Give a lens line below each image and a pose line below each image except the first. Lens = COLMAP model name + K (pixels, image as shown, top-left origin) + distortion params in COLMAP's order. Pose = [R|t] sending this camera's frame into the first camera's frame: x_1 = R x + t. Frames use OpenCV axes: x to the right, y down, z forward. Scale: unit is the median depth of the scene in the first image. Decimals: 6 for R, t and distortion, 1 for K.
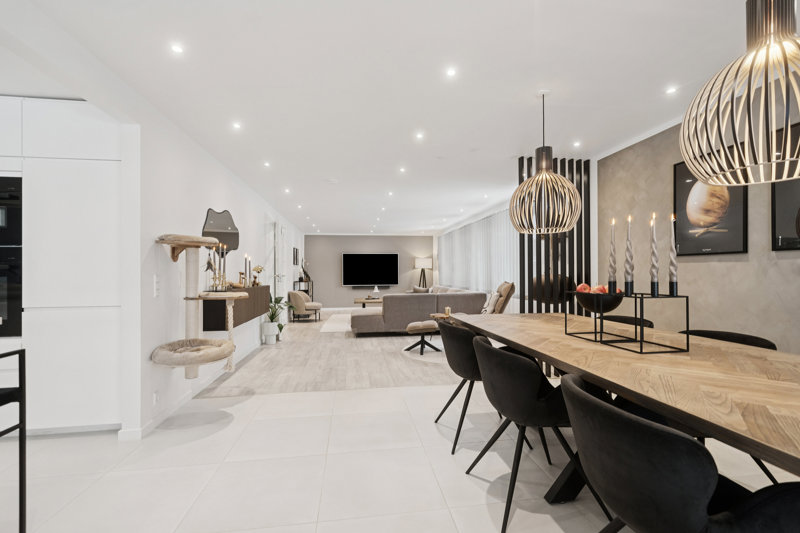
lens RADIAL K [[357.5, 0, 405.0], [0, 357.5, 270.6], [0, 0, 1]] dist [-0.000765, 0.000496]
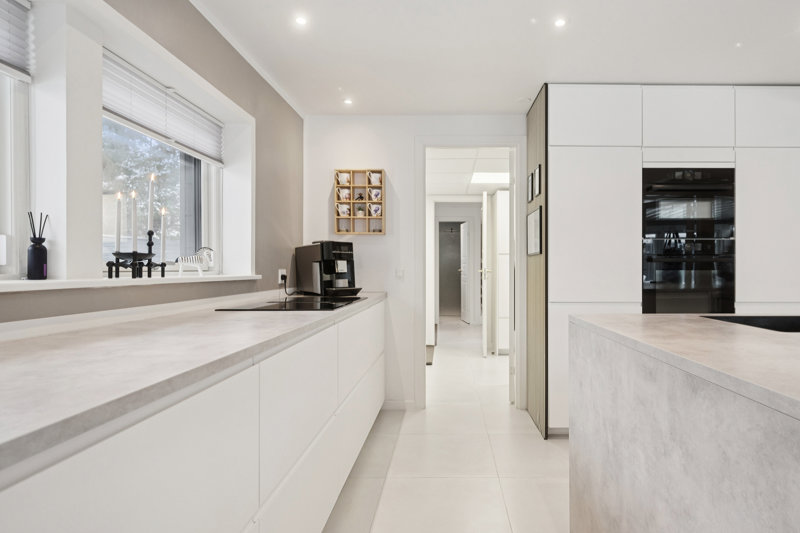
lens RADIAL K [[426.8, 0, 400.5], [0, 426.8, 268.4], [0, 0, 1]] dist [0.002306, 0.000677]
pose [[0.991051, 0.008371, -0.133220, -1.743290], [-0.007241, 0.999934, 0.008967, 0.008282], [0.133286, -0.007922, 0.991046, -0.270856]]
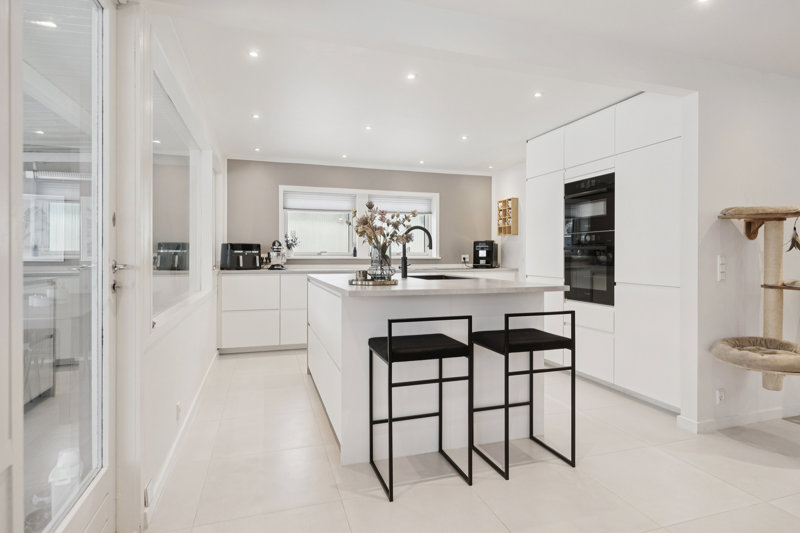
lens RADIAL K [[429.0, 0, 404.0], [0, 429.0, 258.9], [0, 0, 1]] dist [0.015658, 0.000421]
pose [[0.170795, 0.017722, -0.985147, 0.215173], [0.002954, 0.999825, 0.018498, -0.001866], [0.985302, -0.006069, 0.170713, 0.062385]]
